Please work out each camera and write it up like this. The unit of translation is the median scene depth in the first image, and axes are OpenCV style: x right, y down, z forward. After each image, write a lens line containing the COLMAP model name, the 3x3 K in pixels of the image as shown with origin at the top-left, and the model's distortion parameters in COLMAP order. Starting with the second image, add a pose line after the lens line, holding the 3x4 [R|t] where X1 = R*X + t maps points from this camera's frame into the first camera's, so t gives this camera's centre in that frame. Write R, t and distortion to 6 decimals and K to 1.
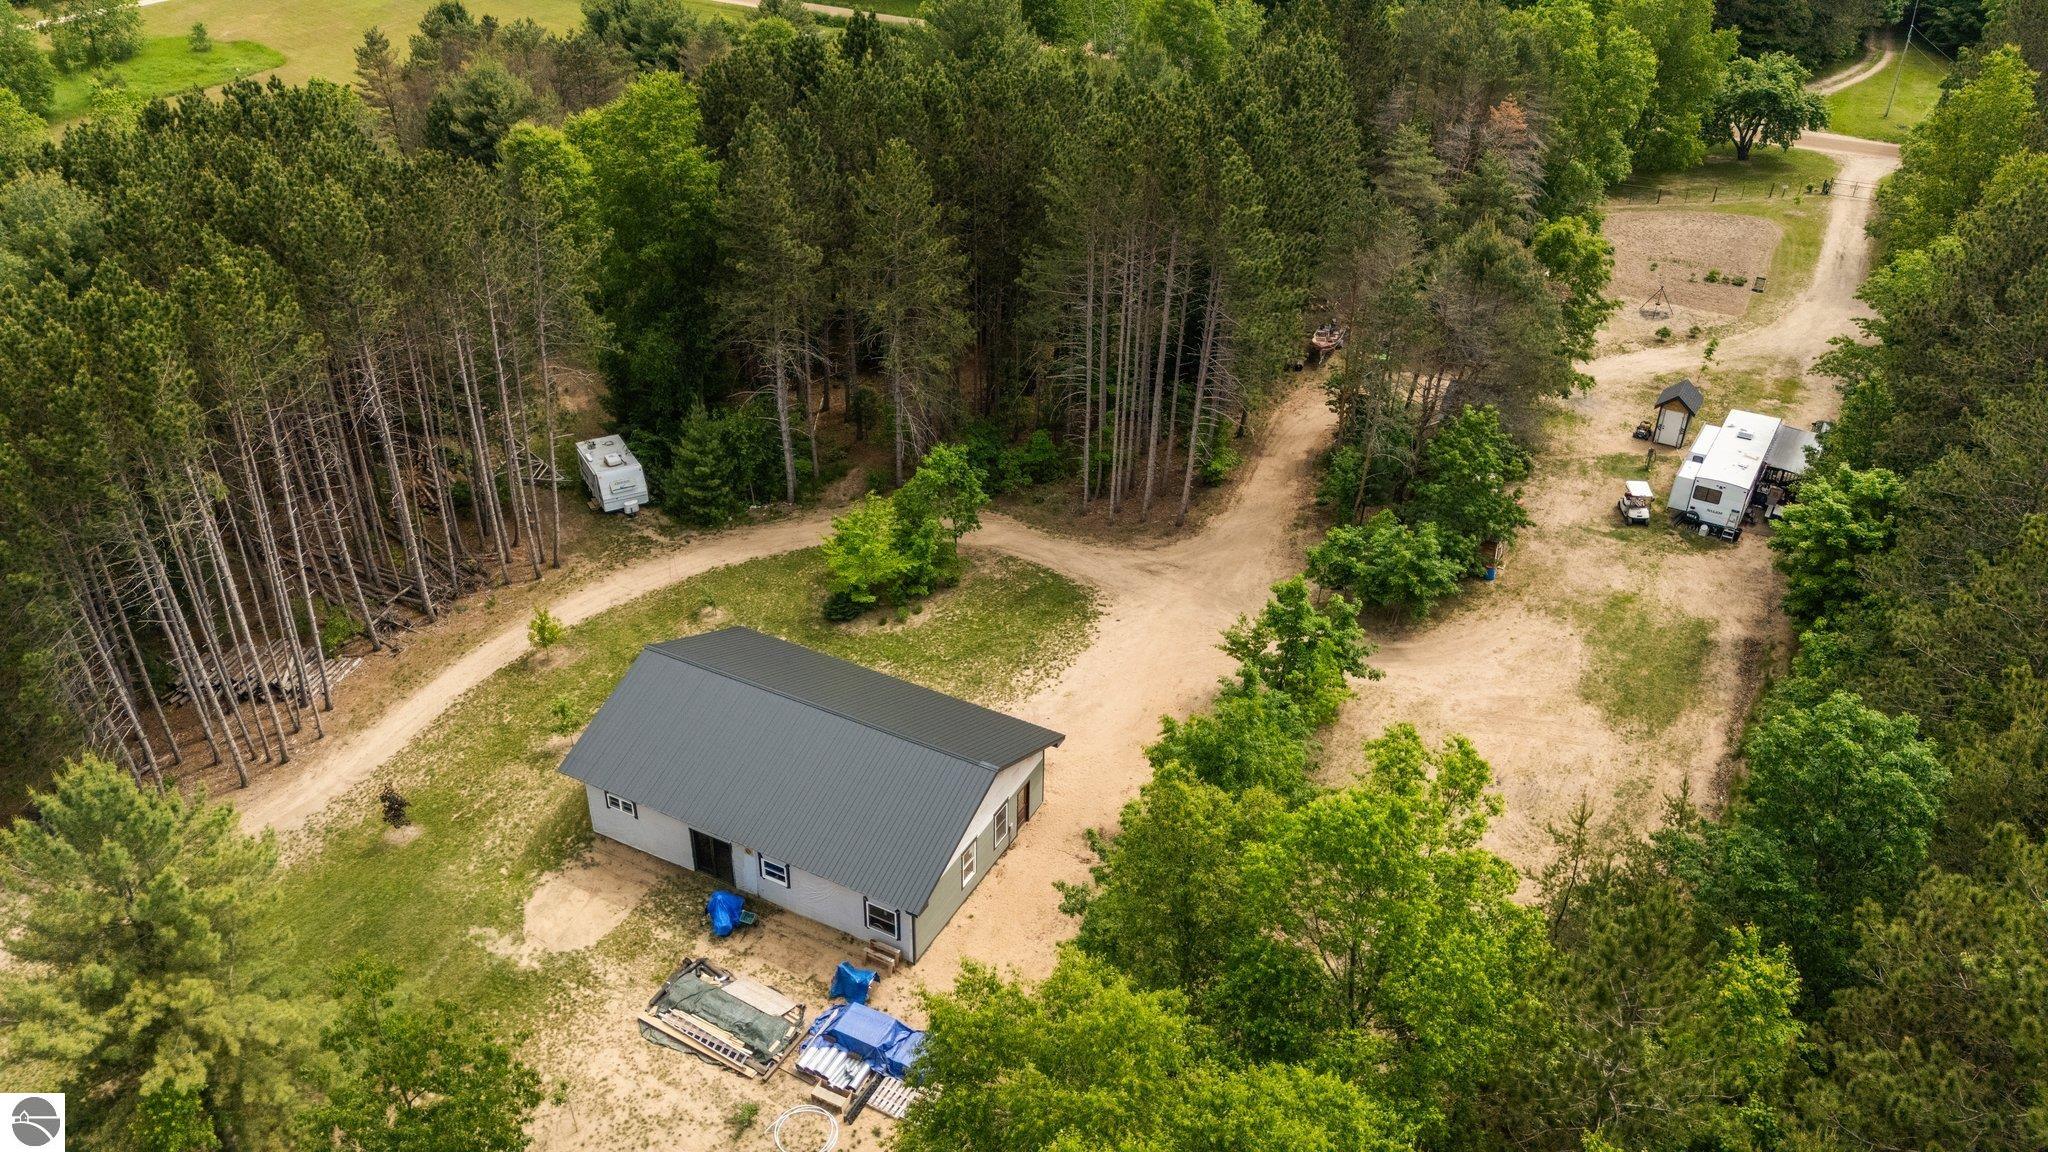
lens RADIAL K [[1517.5, 0, 1037.8], [0, 1517.5, 570.5], [0, 0, 1]] dist [0.120903, -0.134921]
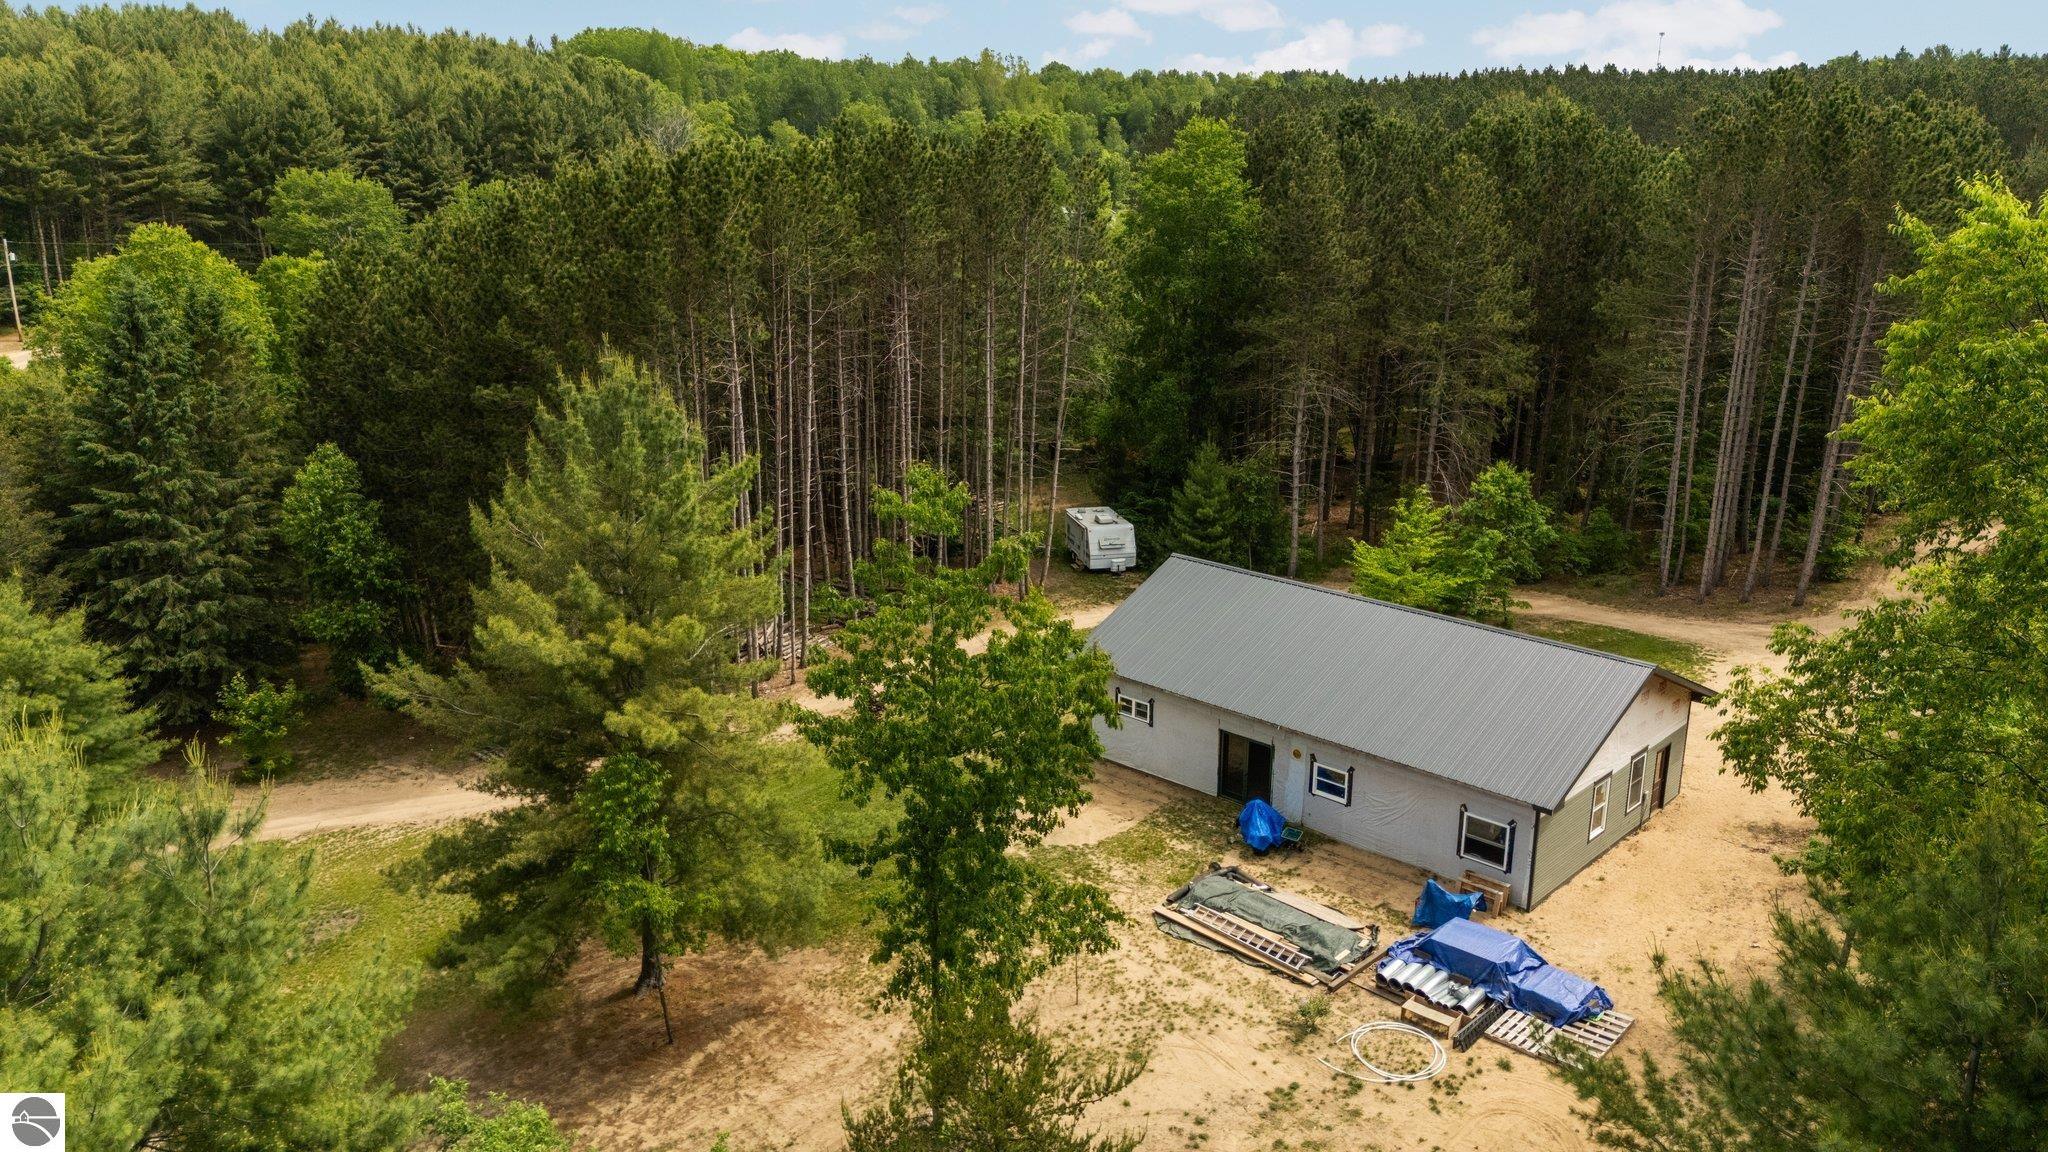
lens RADIAL K [[1518.3, 0, 1024.0], [0, 1518.3, 576.0], [0, 0, 1]] dist [0.042851, 0.000674]
pose [[0.963697, 0.059899, -0.260193, -0.133704], [-0.131339, 0.954804, -0.266645, 0.335196], [0.232461, 0.291138, 0.928009, 0.239896]]
